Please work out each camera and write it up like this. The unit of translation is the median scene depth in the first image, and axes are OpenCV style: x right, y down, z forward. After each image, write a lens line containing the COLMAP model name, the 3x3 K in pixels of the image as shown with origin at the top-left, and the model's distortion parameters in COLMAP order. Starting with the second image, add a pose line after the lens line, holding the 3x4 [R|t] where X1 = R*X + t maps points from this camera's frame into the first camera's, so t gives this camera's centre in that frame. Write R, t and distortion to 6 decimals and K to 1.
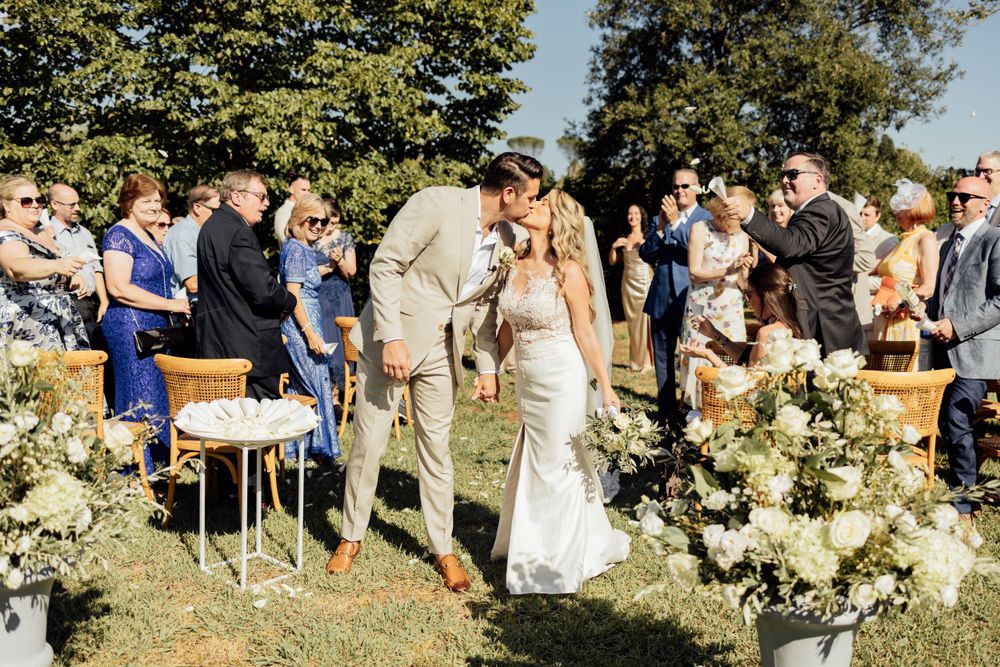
lens RADIAL K [[993.3, 0, 500.8], [0, 993.3, 334.5], [0, 0, 1]] dist [0.018623, 0.000000]
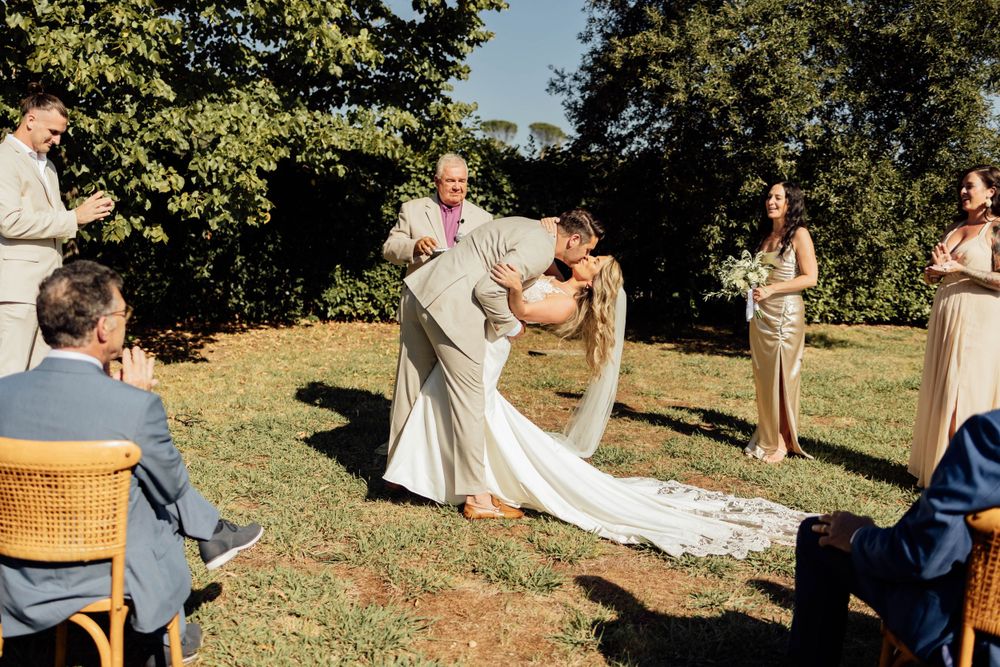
lens RADIAL K [[993.3, 0, 499.7], [0, 993.3, 331.9], [0, 0, 1]] dist [0.018623, 0.000000]
pose [[0.998796, 0.036132, 0.033170, 0.010356], [-0.036690, 0.999193, 0.016350, -0.034841], [-0.032553, -0.017548, 0.999316, 0.319815]]
